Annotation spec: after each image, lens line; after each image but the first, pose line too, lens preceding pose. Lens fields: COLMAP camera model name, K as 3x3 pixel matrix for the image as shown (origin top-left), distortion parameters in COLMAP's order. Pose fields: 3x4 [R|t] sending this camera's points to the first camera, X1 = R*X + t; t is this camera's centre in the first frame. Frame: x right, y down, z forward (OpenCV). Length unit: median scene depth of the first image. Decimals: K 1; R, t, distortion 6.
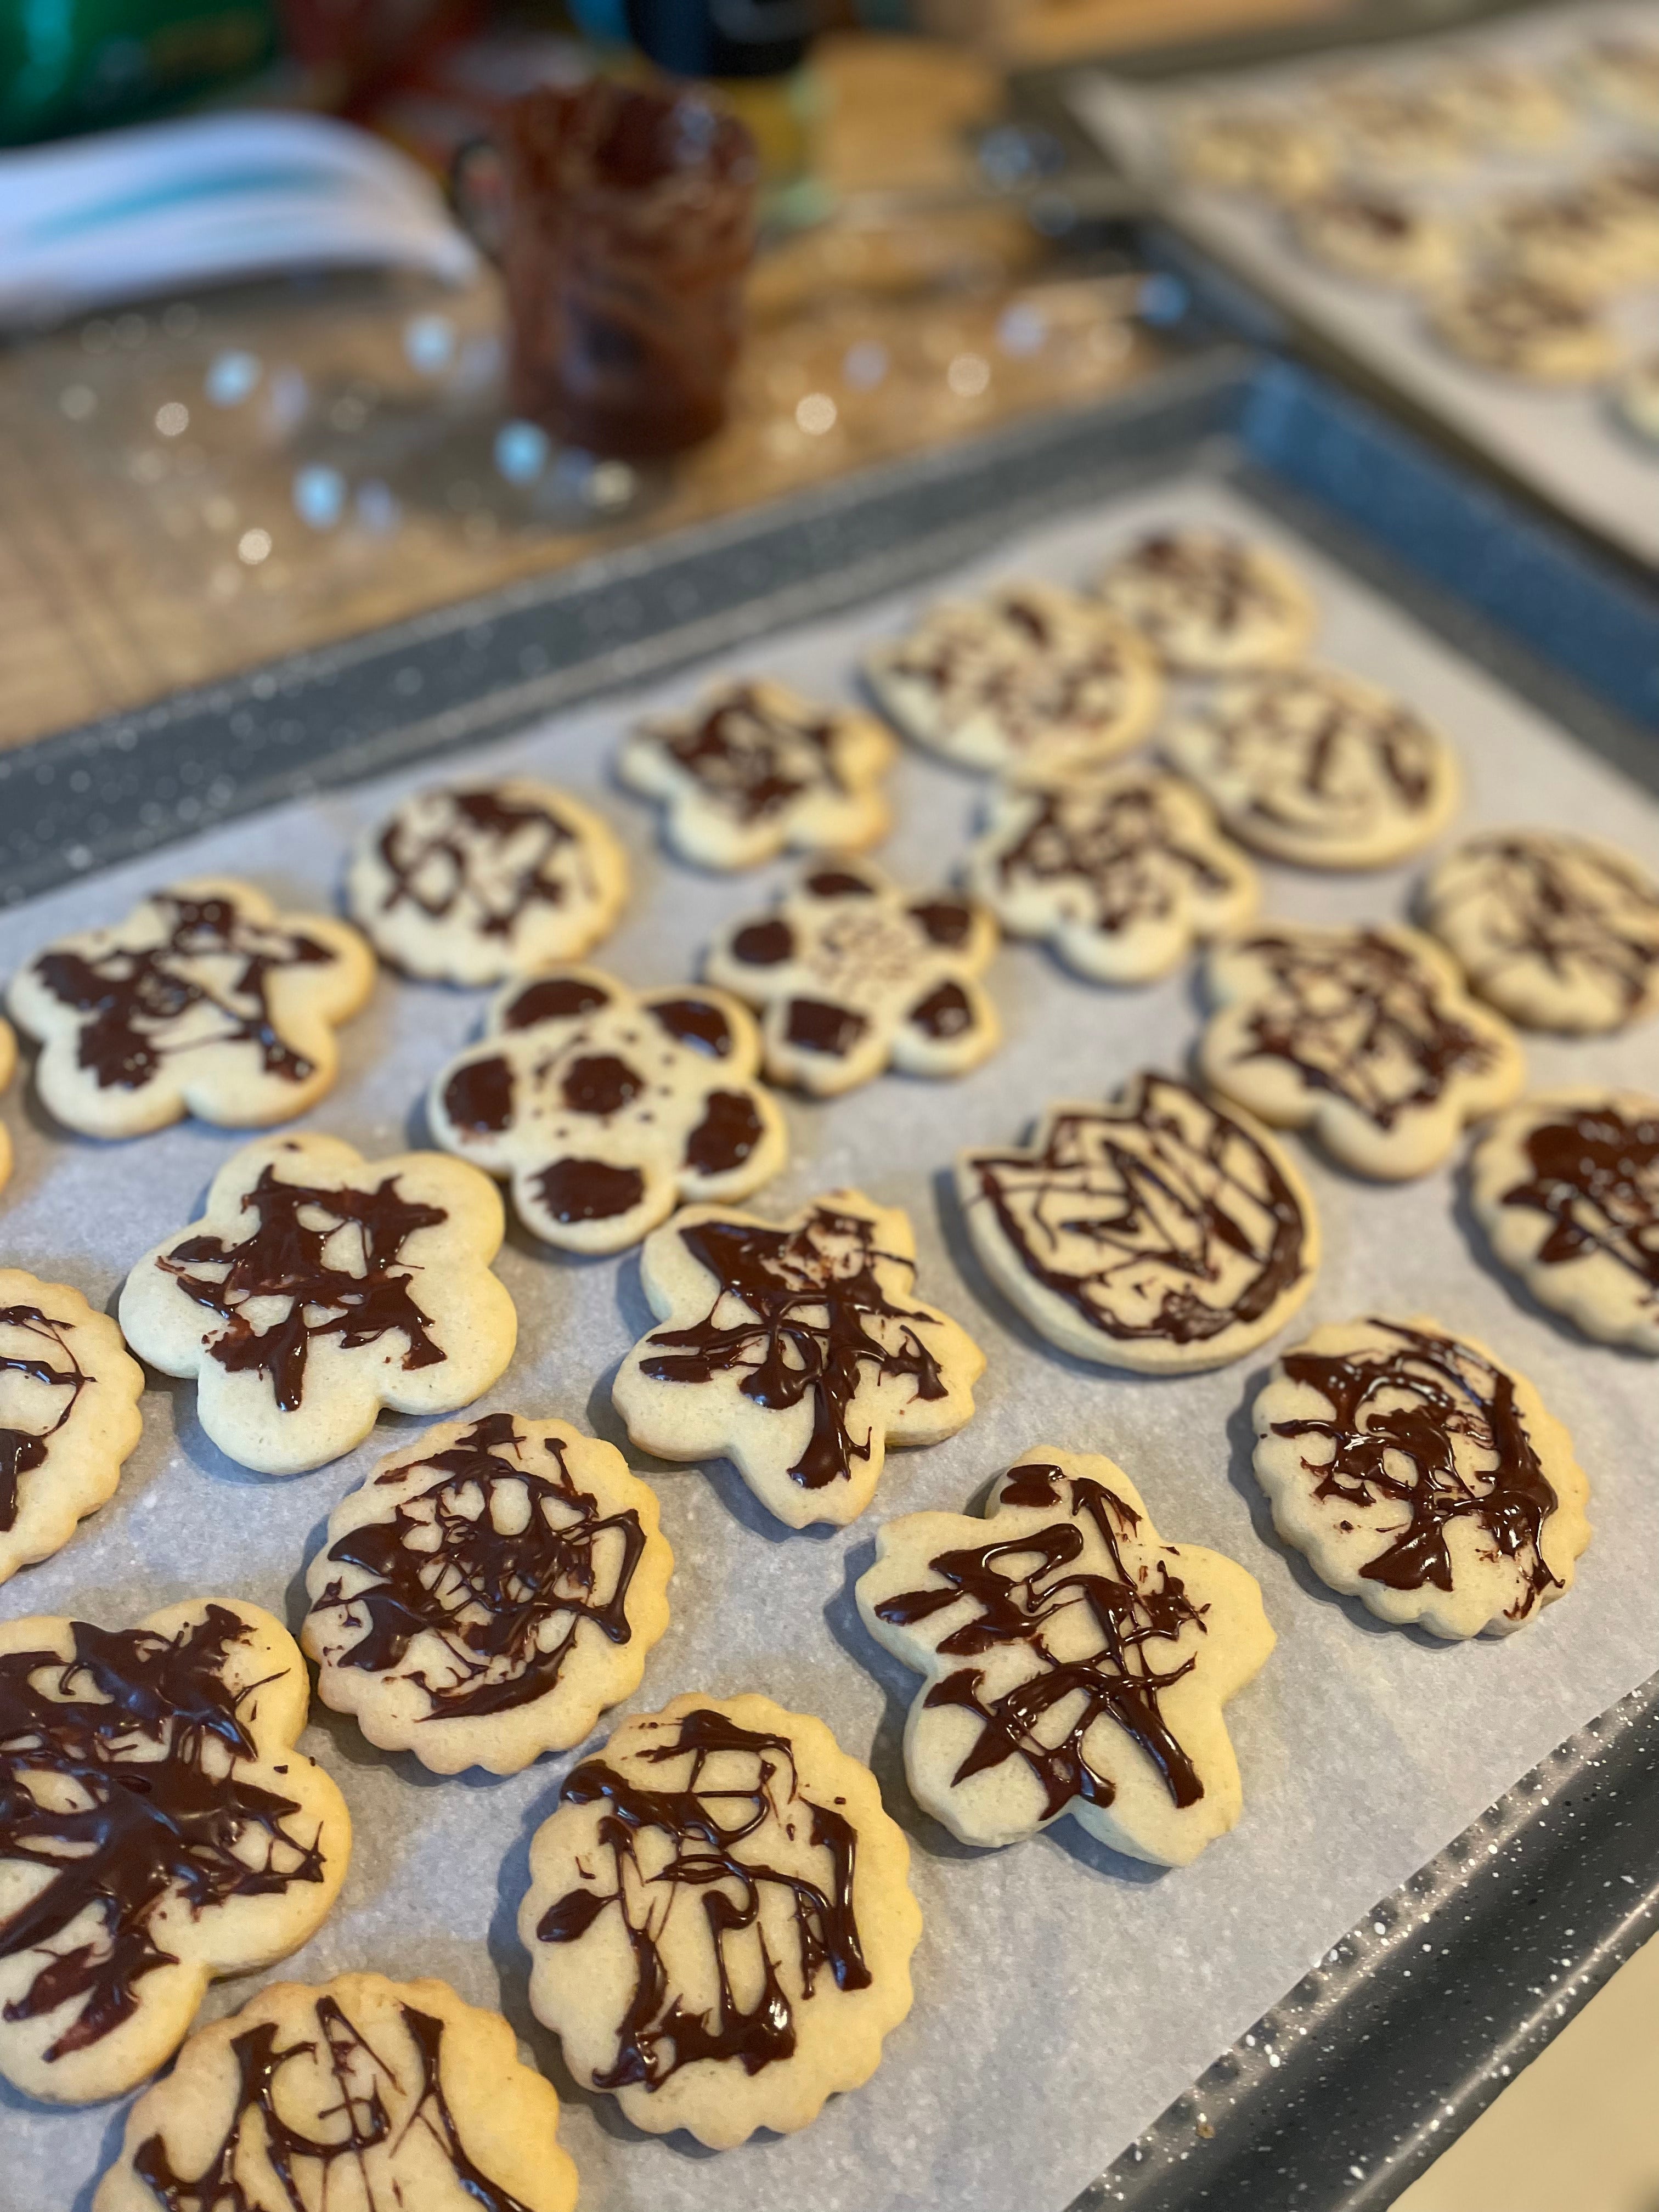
lens RADIAL K [[1740.0, 0, 829.5], [0, 1740.0, 1106.0], [0, 0, 1]] dist [0.081745, -0.167391]
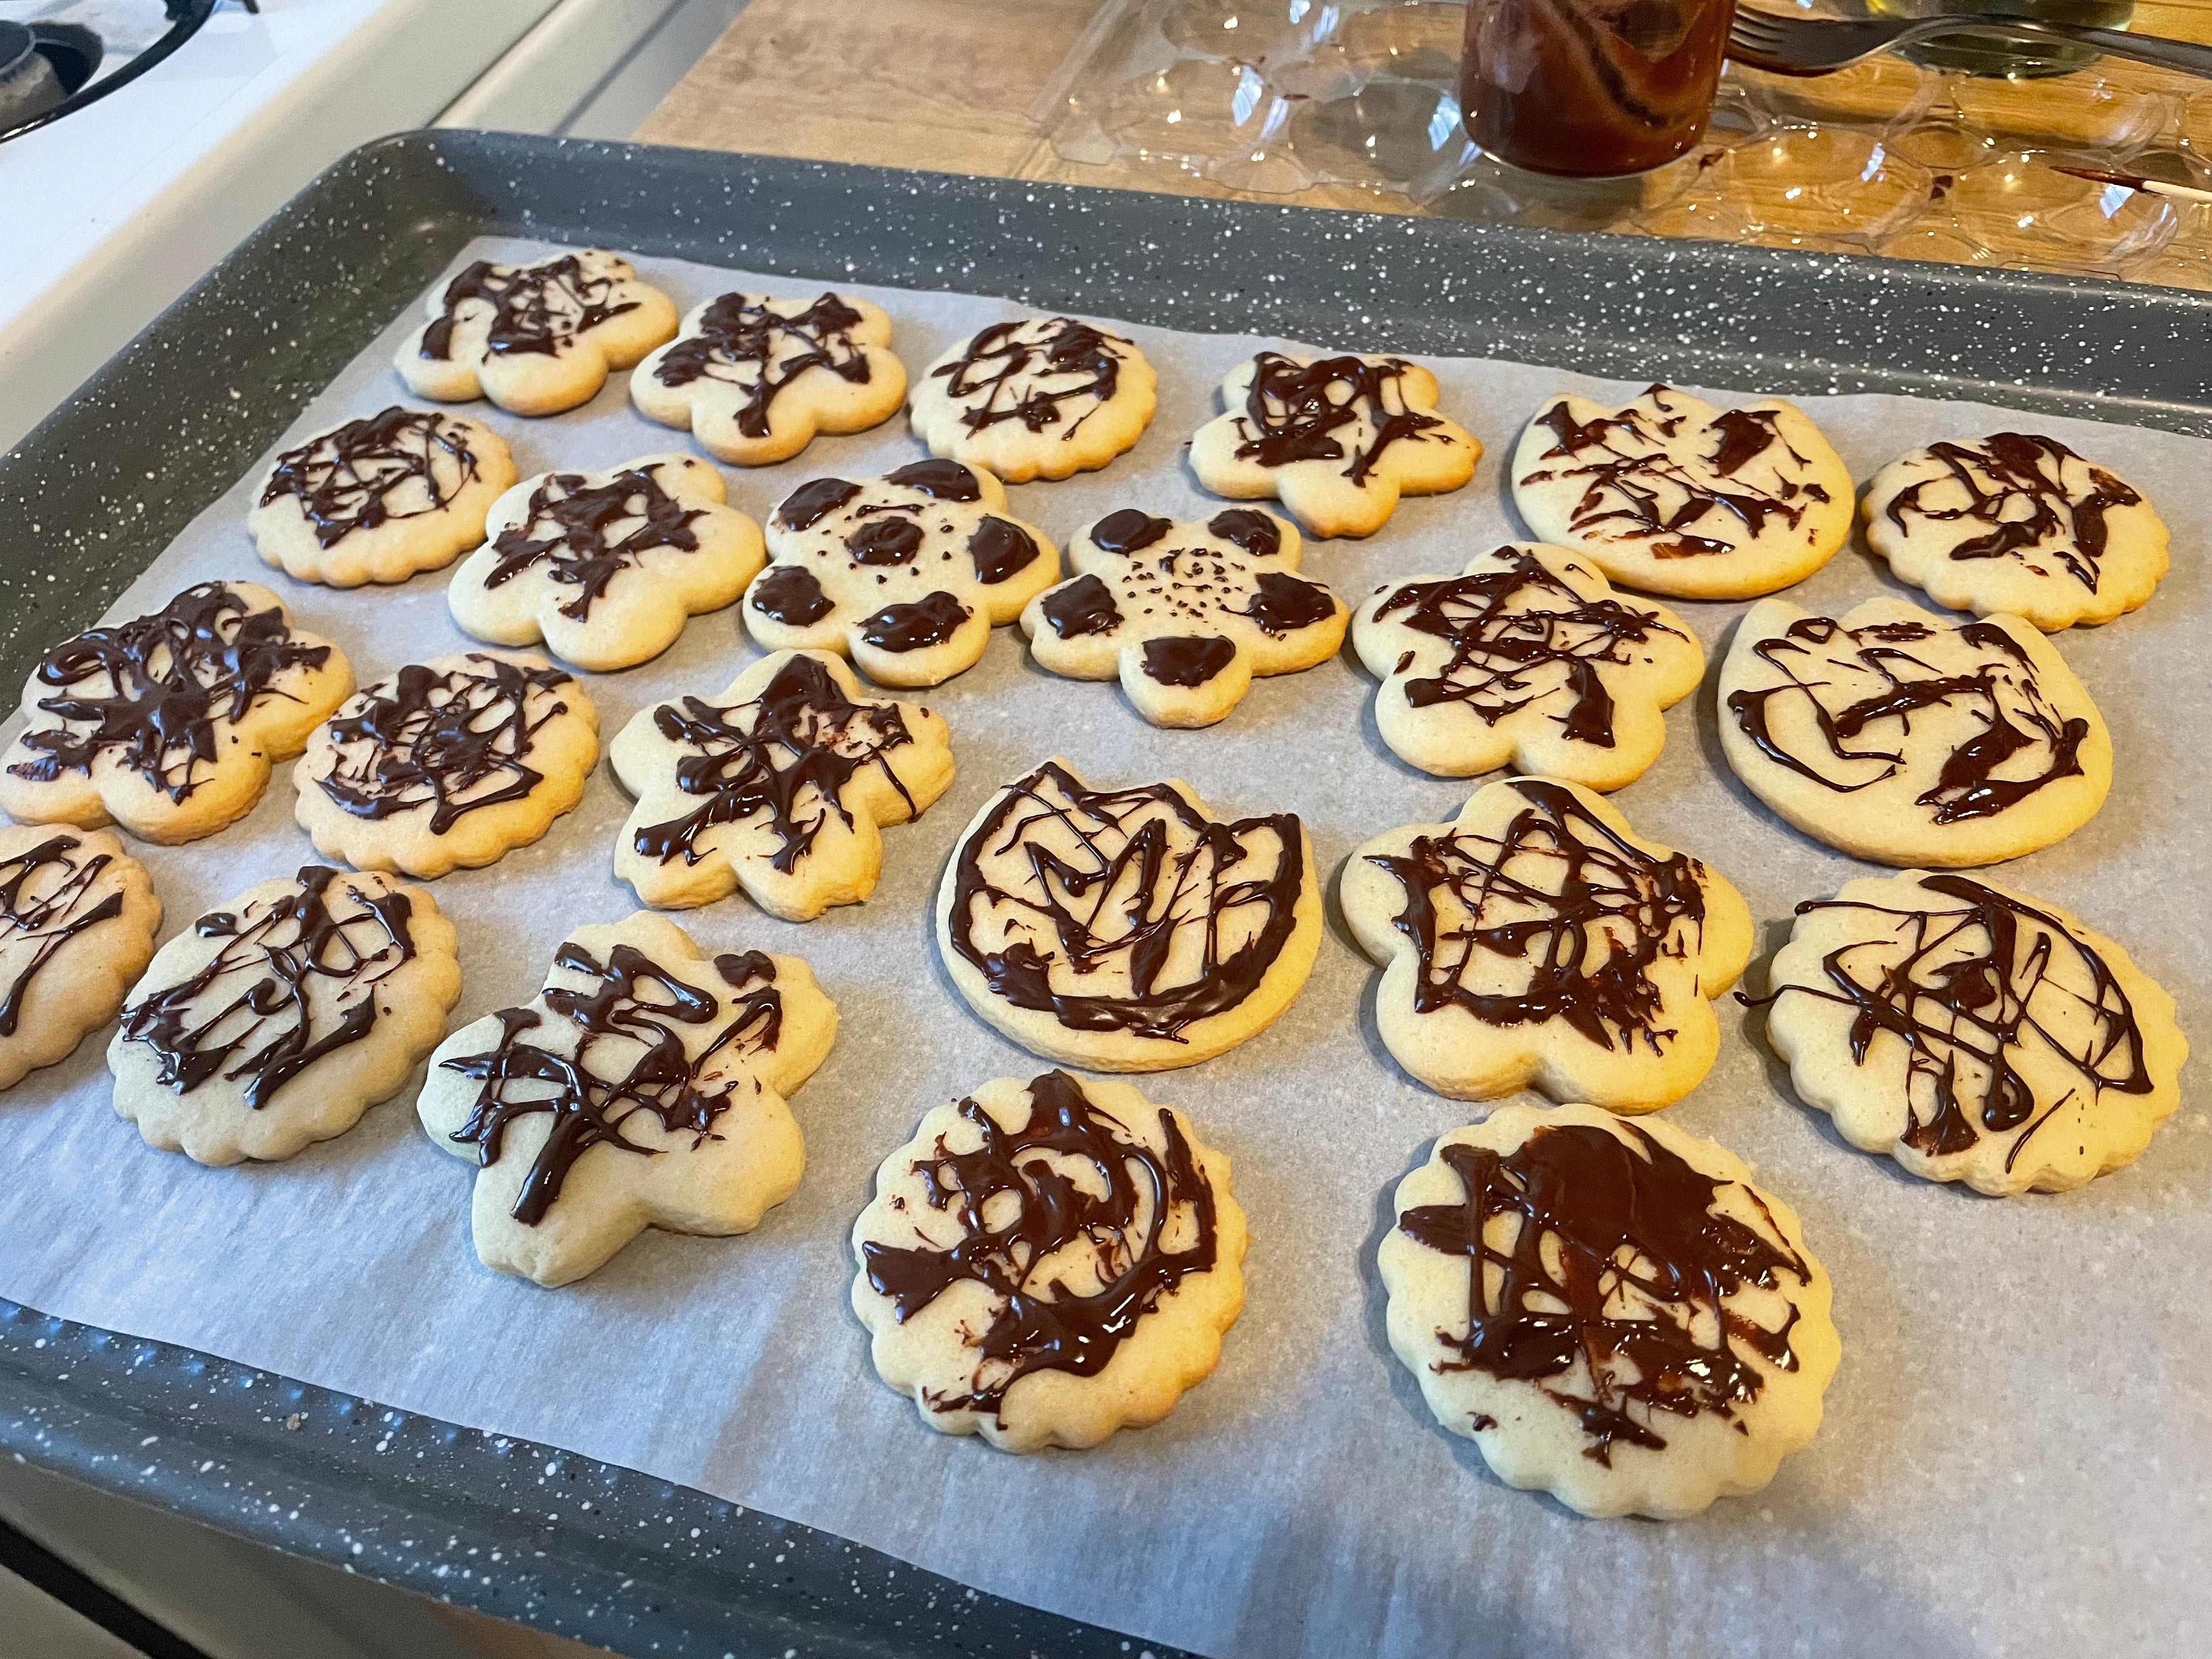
lens RADIAL K [[1714.5, 0, 1106.0], [0, 1714.5, 829.5], [0, 0, 1]] dist [0.097656, -0.179535]
pose [[0.592986, 0.500718, -0.630594, 0.782424], [-0.544988, 0.826080, 0.143457, -0.101105], [0.592753, 0.258598, 0.762739, 0.315990]]
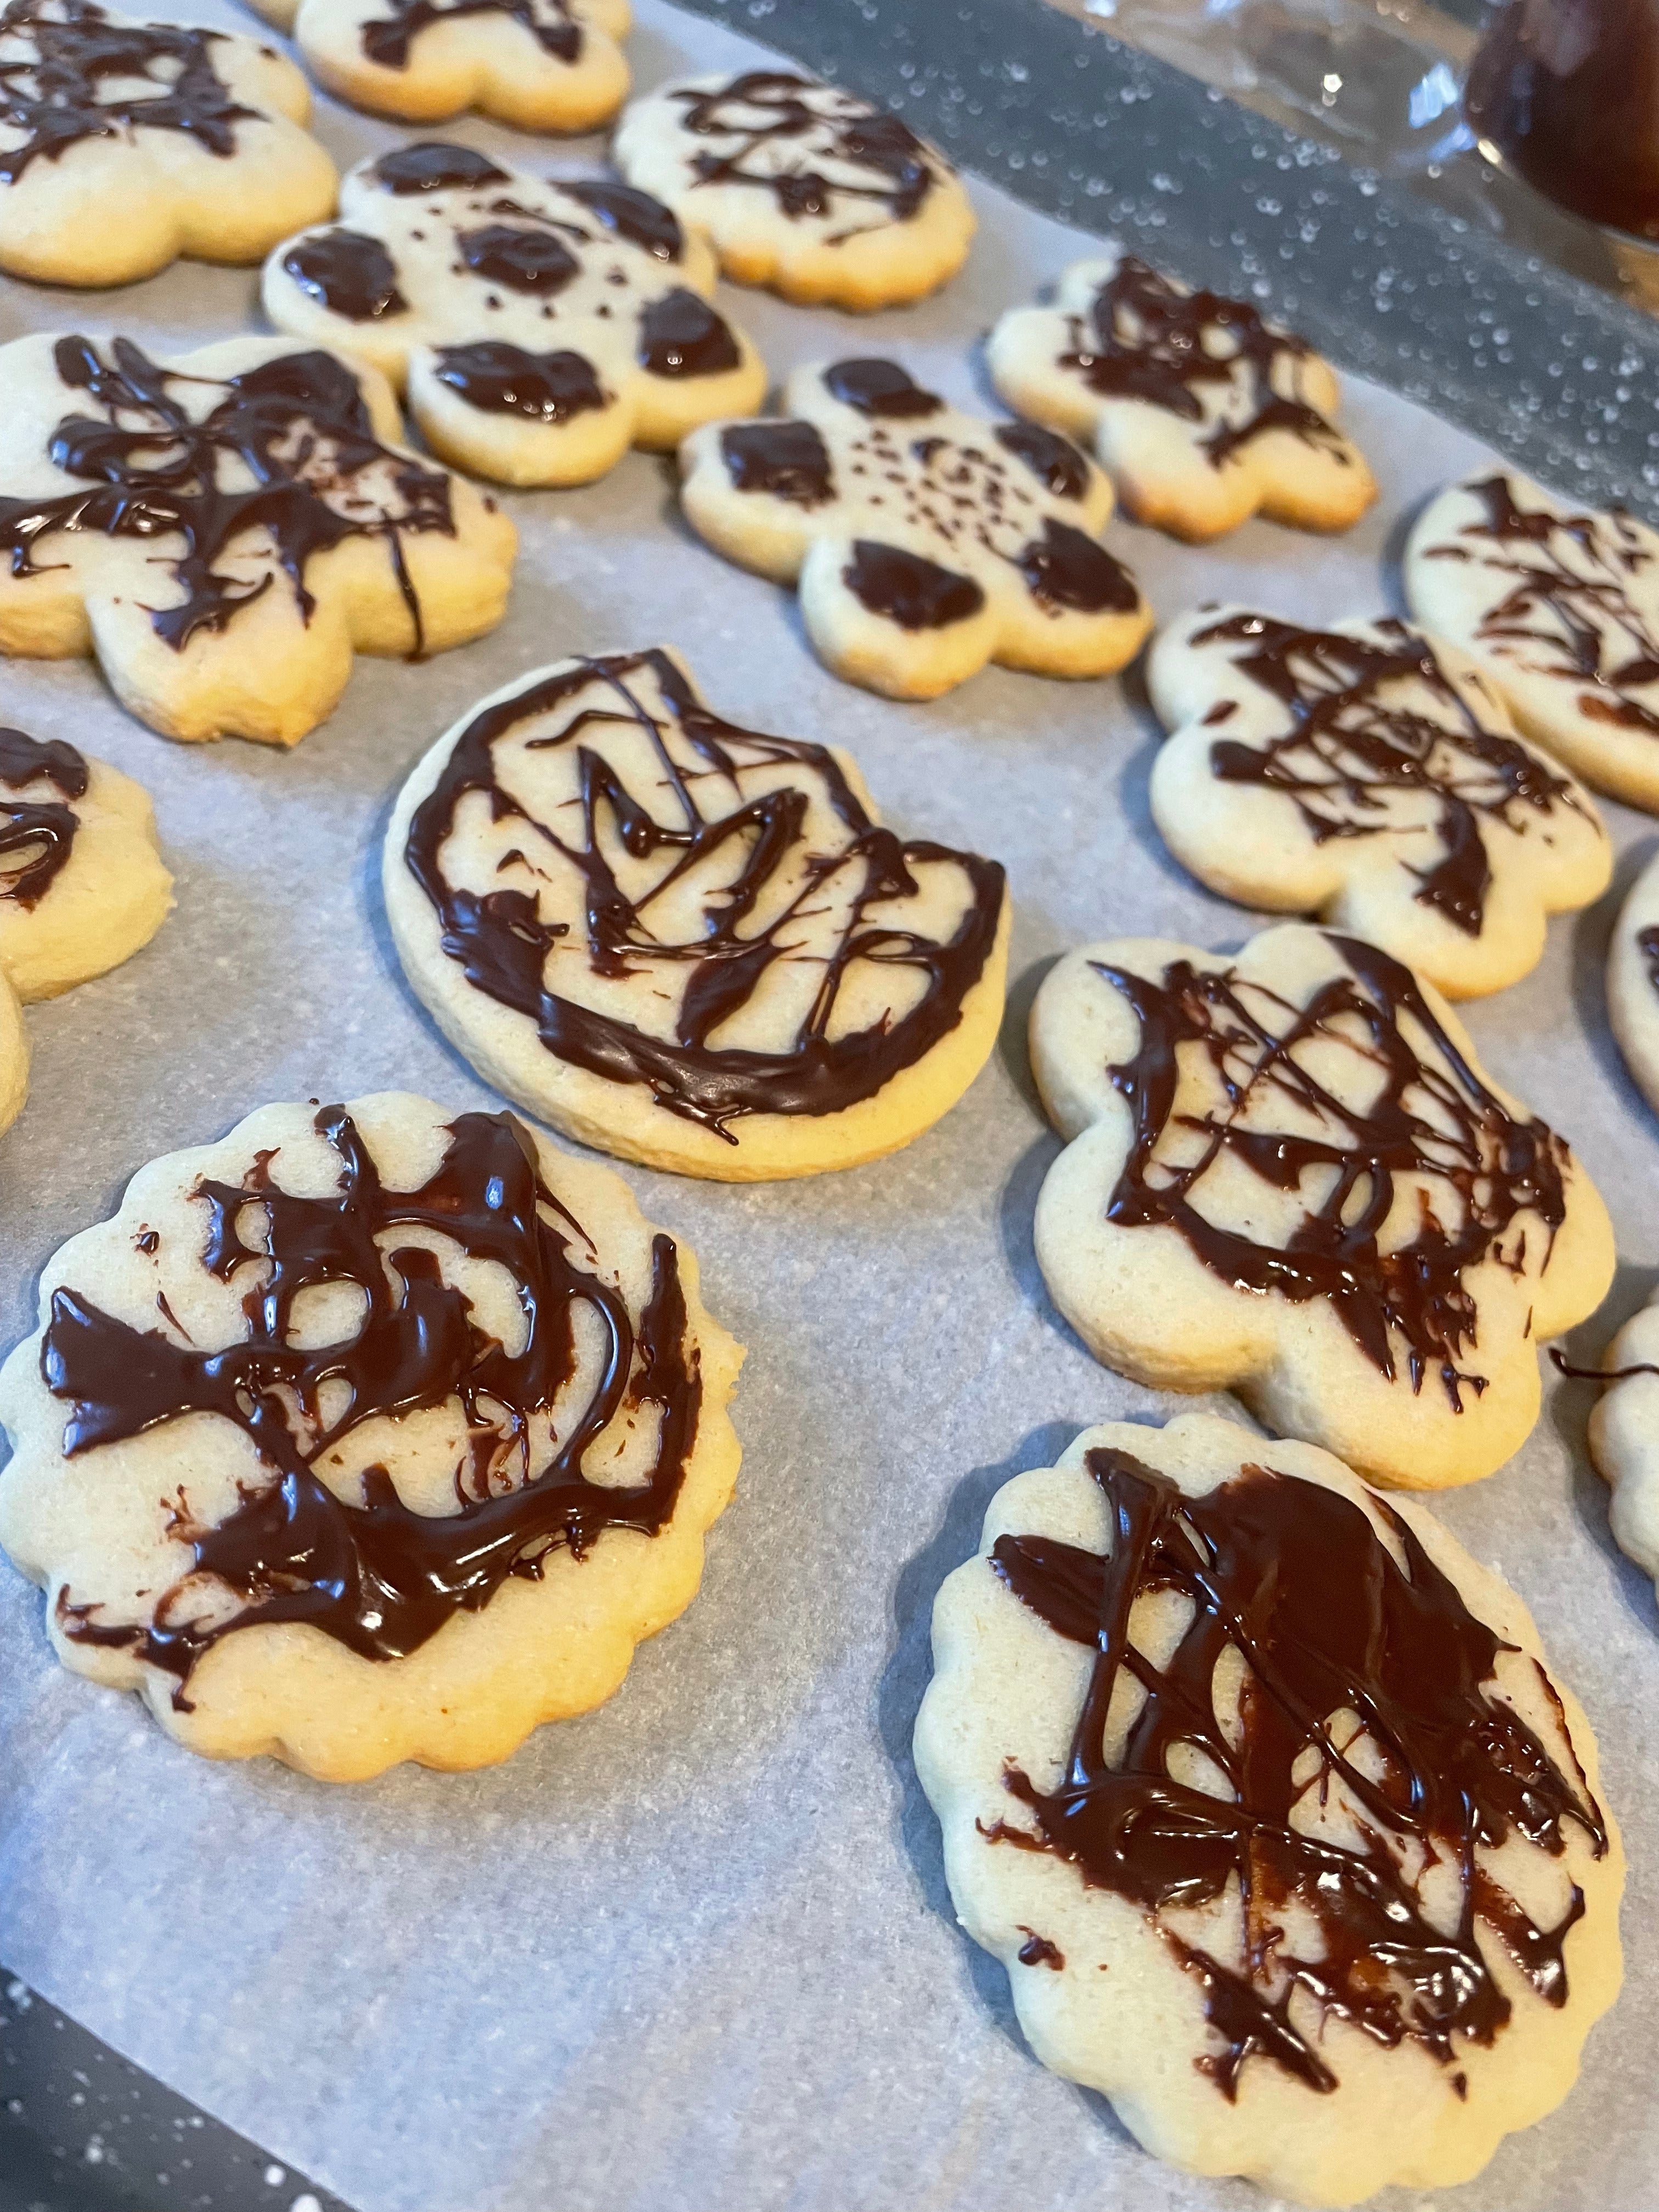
lens RADIAL K [[1740.0, 0, 829.5], [0, 1740.0, 1106.0], [0, 0, 1]] dist [0.081745, -0.167391]
pose [[0.454749, 0.728175, -0.512801, 0.576078], [-0.807456, 0.580032, 0.107597, 0.009583], [0.375790, 0.365135, 0.851739, 0.606137]]
